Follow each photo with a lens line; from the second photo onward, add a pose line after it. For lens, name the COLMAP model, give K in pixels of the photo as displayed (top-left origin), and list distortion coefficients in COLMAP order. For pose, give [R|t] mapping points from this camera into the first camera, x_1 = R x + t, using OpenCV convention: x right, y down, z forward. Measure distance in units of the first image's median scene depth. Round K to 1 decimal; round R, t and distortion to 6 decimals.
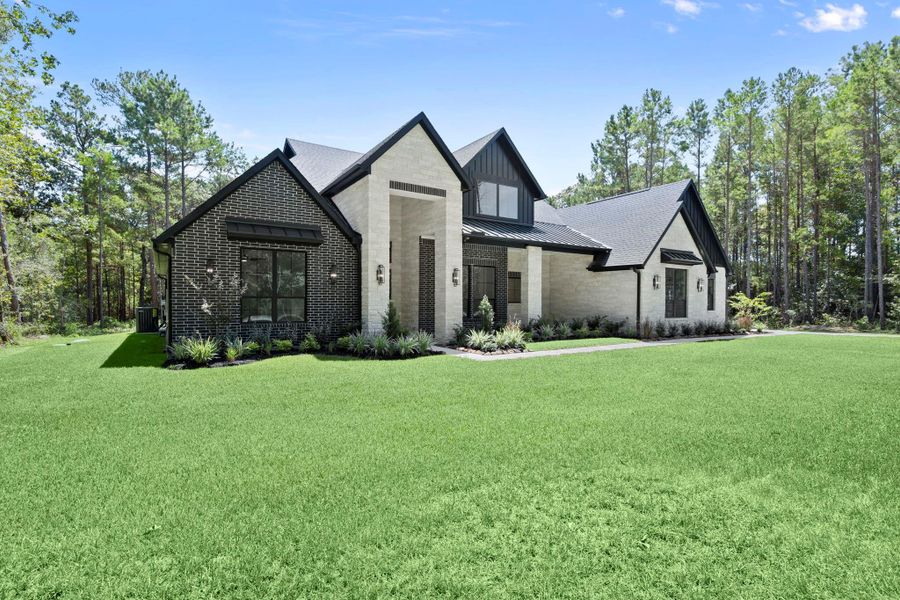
lens RADIAL K [[433.4, 0, 450.0], [0, 433.4, 300.0], [0, 0, 1]] dist [0.012665, 0.000272]
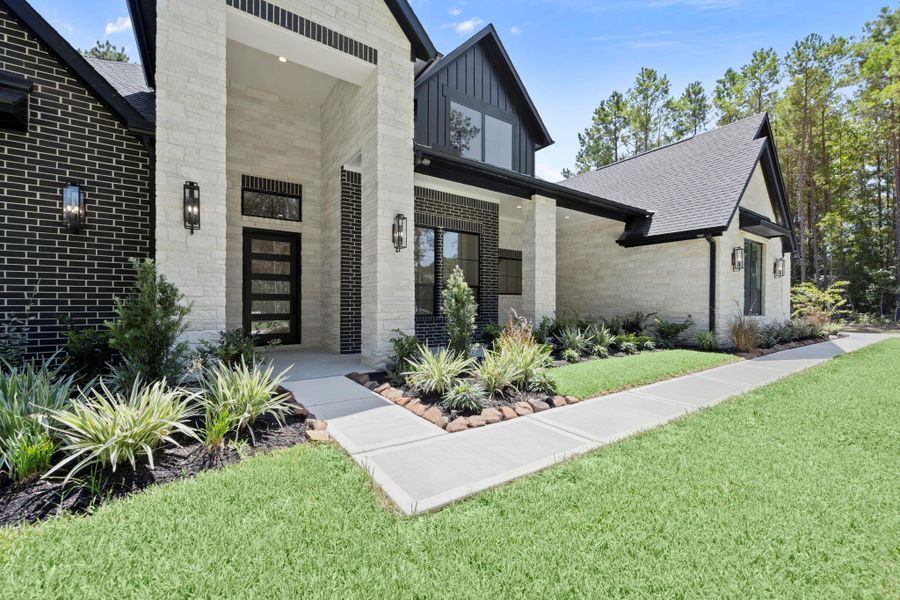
lens RADIAL K [[361.4, 0, 450.0], [0, 361.4, 300.0], [0, 0, 1]] dist [0.000957, 0.000224]
pose [[0.999688, -0.000542, 0.024967, 0.049624], [0.000639, 0.999992, -0.003903, 0.019980], [-0.024965, 0.003918, 0.999681, 0.487010]]
